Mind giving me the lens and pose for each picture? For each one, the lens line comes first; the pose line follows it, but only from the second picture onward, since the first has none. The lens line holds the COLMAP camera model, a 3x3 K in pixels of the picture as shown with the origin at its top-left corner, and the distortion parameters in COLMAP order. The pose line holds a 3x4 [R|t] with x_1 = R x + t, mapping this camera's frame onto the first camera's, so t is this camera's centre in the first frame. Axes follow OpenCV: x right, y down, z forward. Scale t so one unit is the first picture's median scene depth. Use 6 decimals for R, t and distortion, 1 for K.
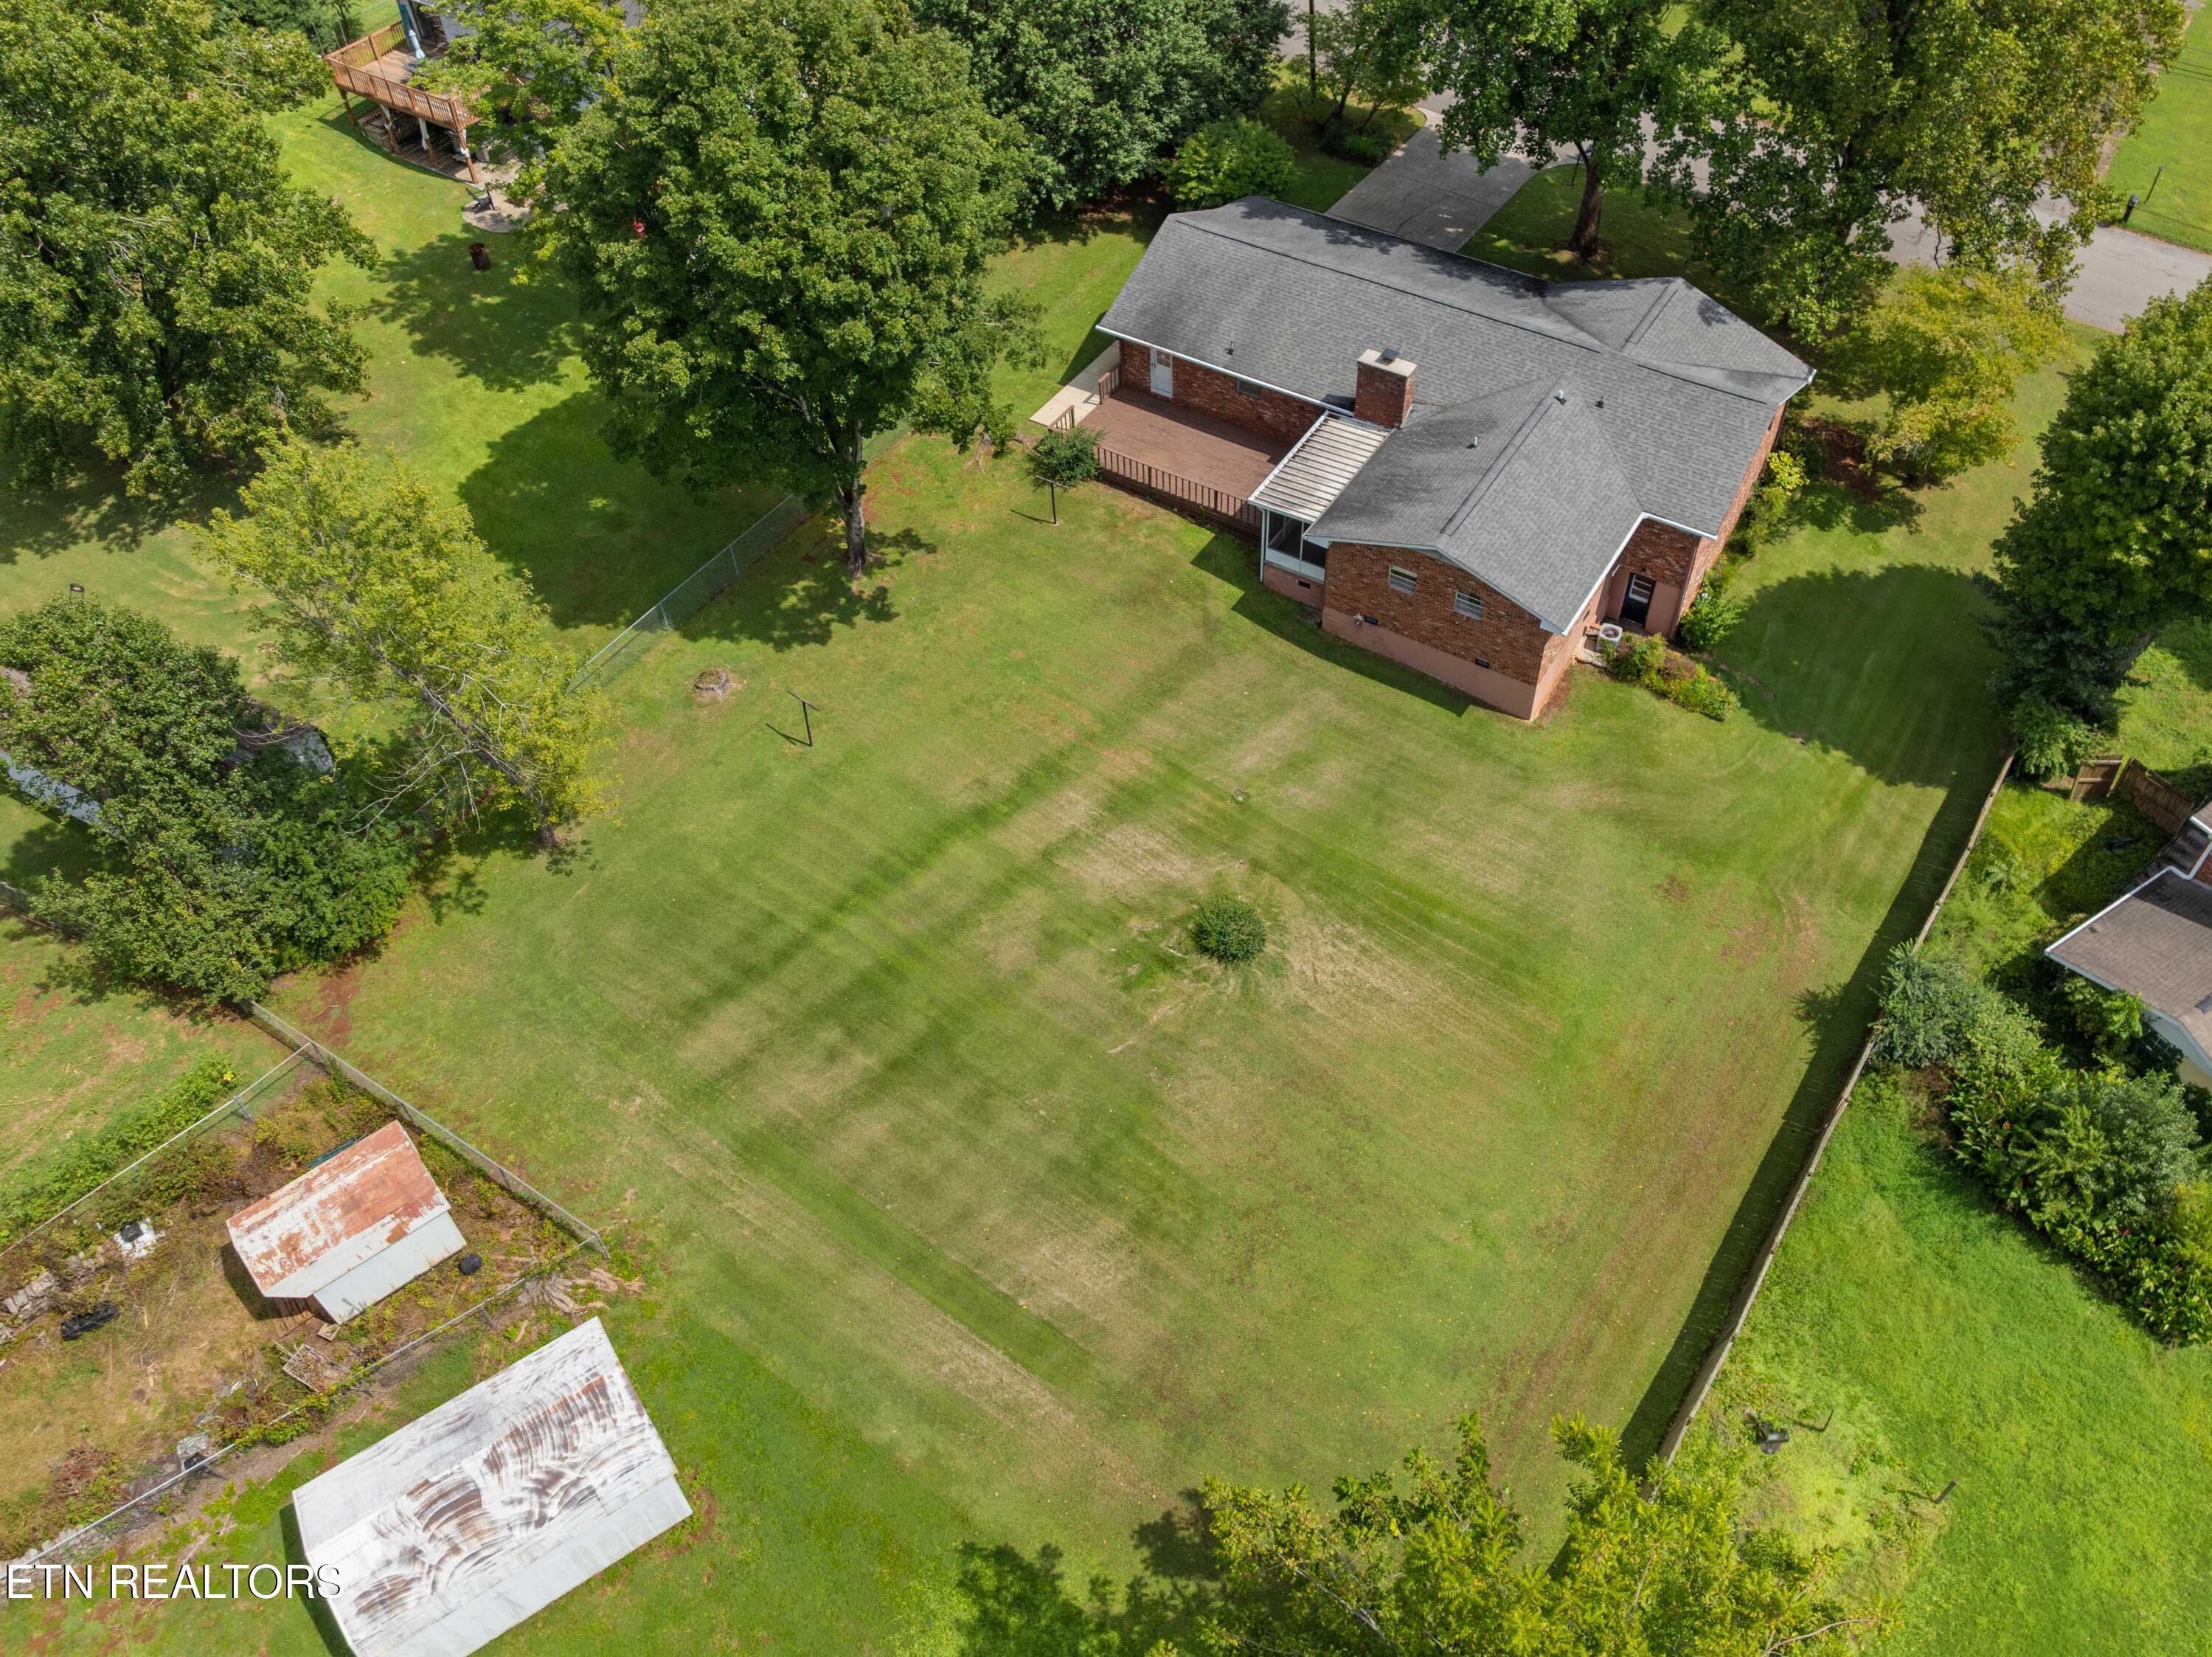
lens RADIAL K [[1742.8, 0, 1201.4], [0, 1742.8, 776.0], [0, 0, 1]] dist [-0.029715, -0.017404]
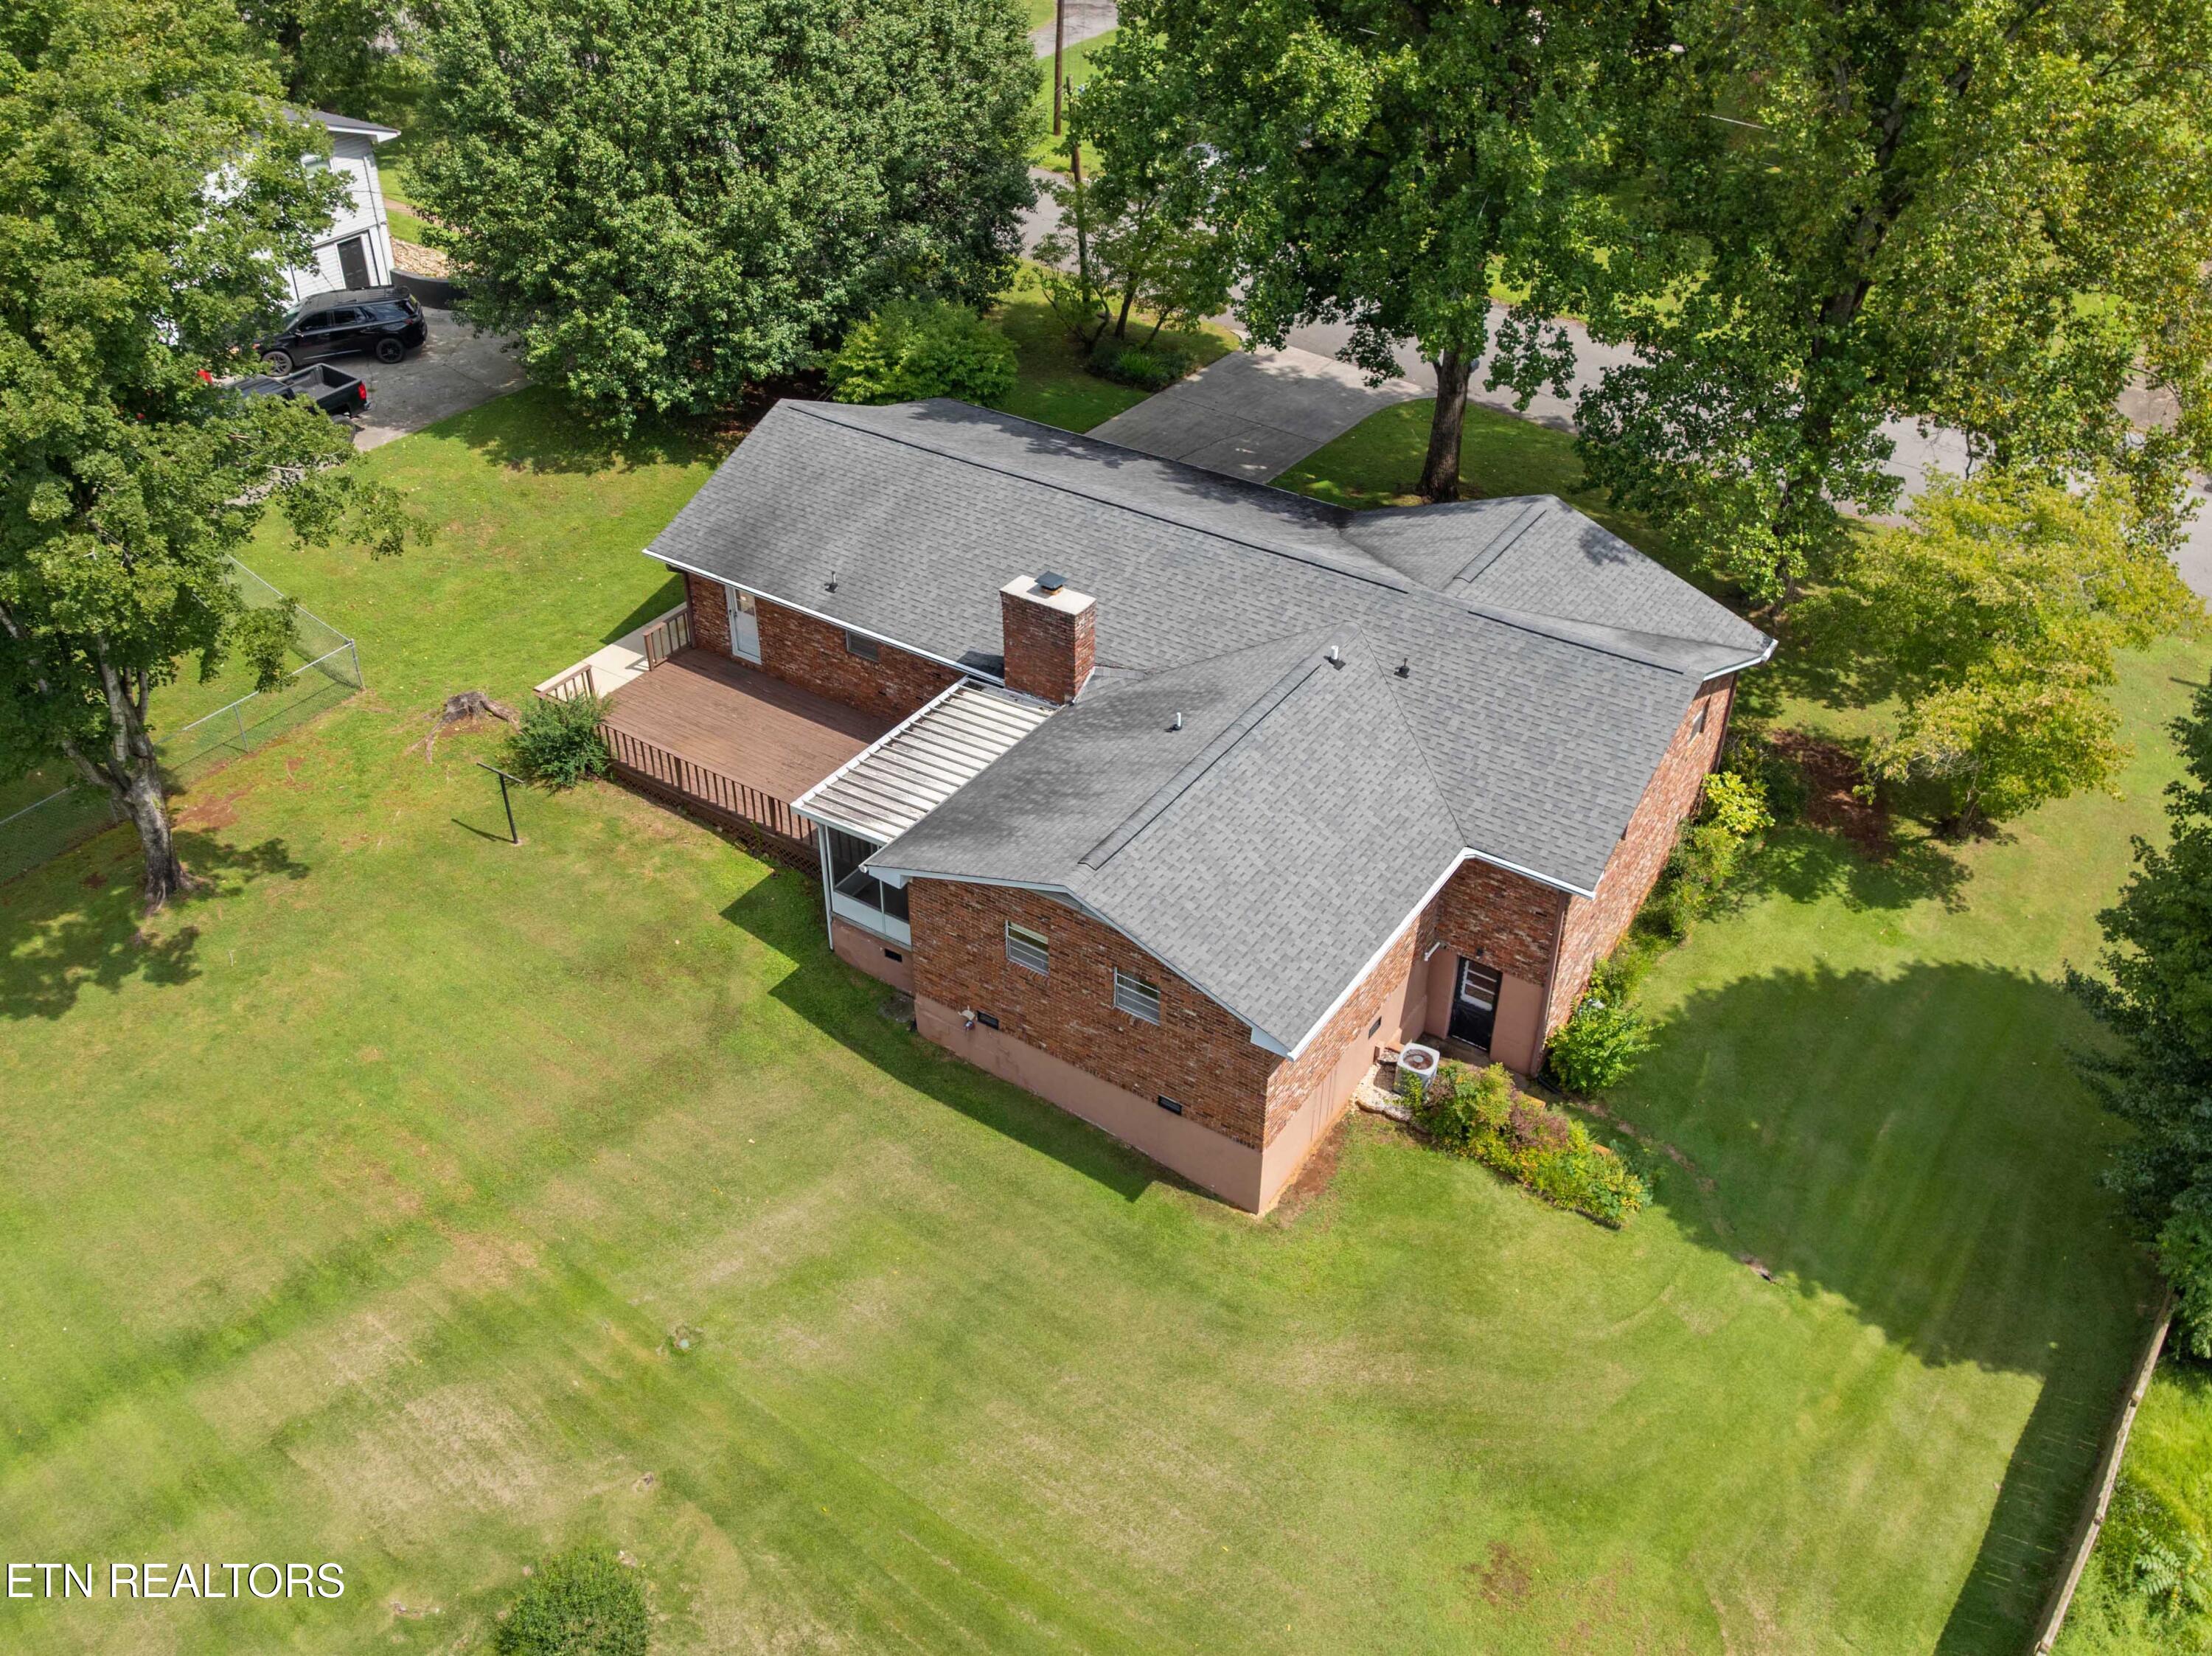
lens RADIAL K [[1897.4, 0, 1086.4], [0, 1897.4, 758.4], [0, 0, 1]] dist [-0.033675, -0.011041]
pose [[0.998220, 0.032759, -0.049836, 0.158792], [-0.043487, 0.971662, -0.232339, -0.030406], [0.040813, 0.234092, 0.971357, 0.382511]]
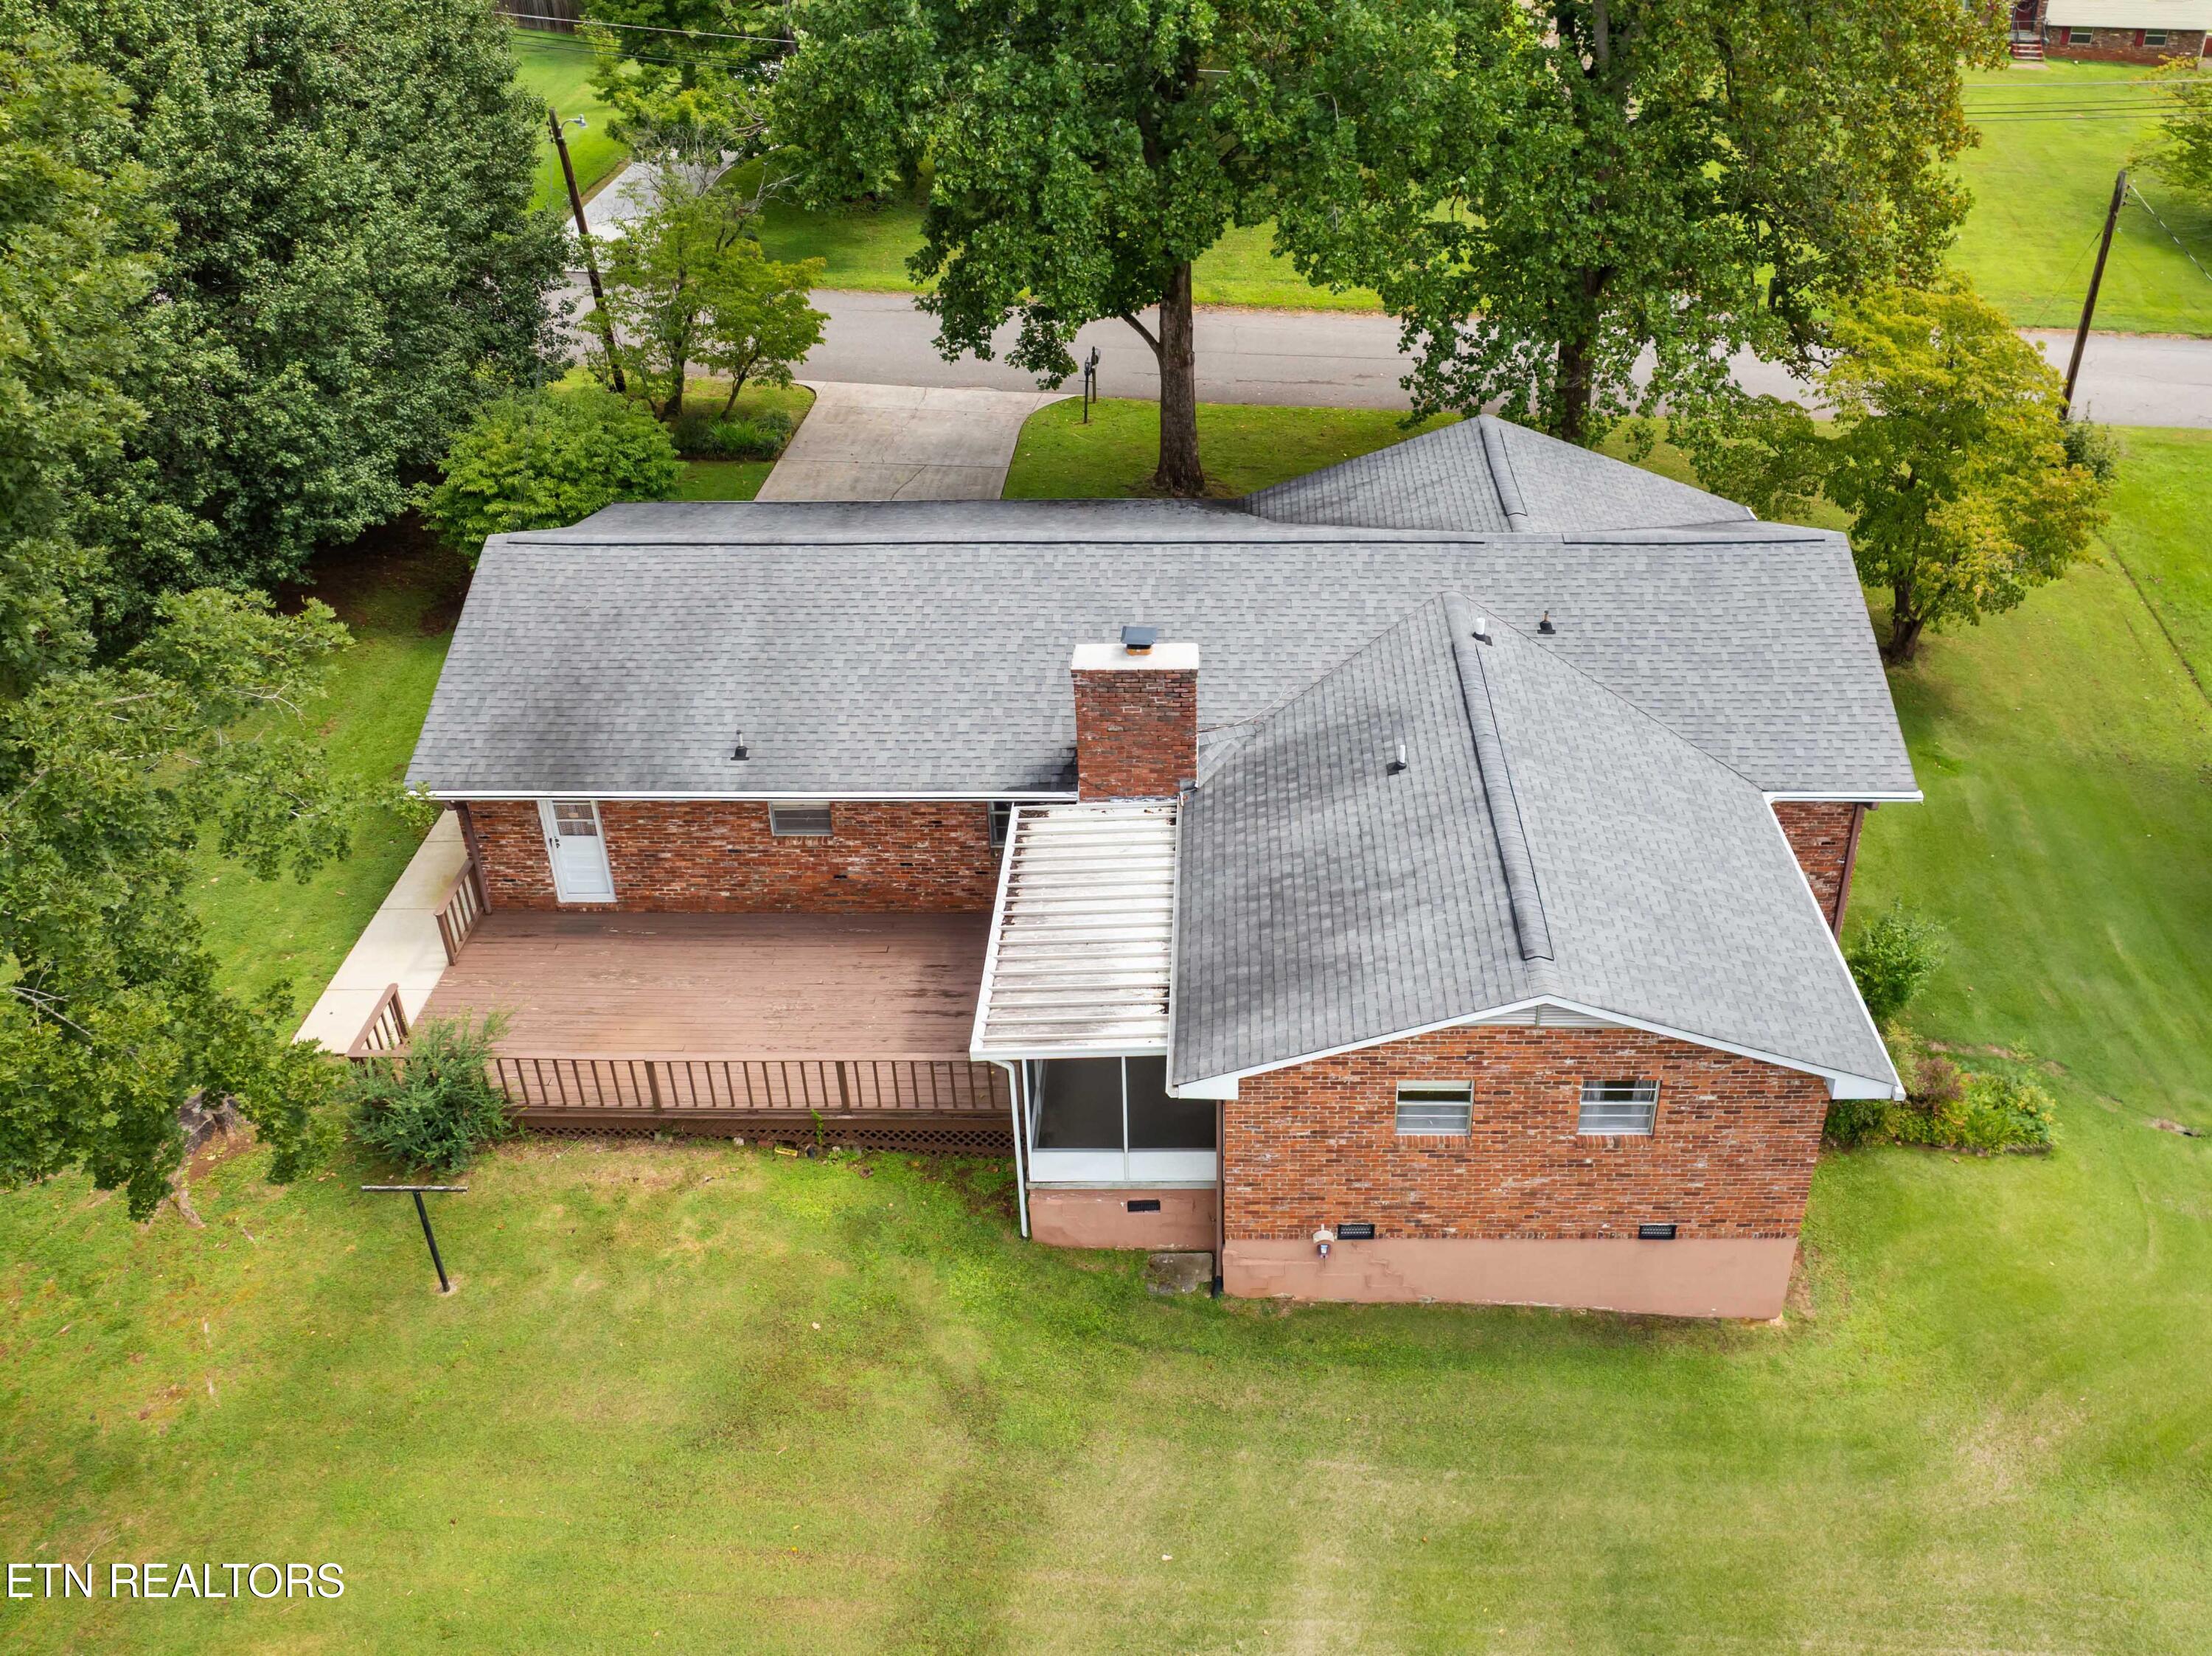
lens RADIAL K [[1857.7, 0, 1205.4], [0, 1857.7, 678.6], [0, 0, 1]] dist [-0.044223, 0.010146]
pose [[0.866970, -0.250228, 0.430986, -0.085602], [0.372980, 0.899358, -0.228123, -0.120745], [-0.330527, 0.358525, 0.873047, 0.597092]]
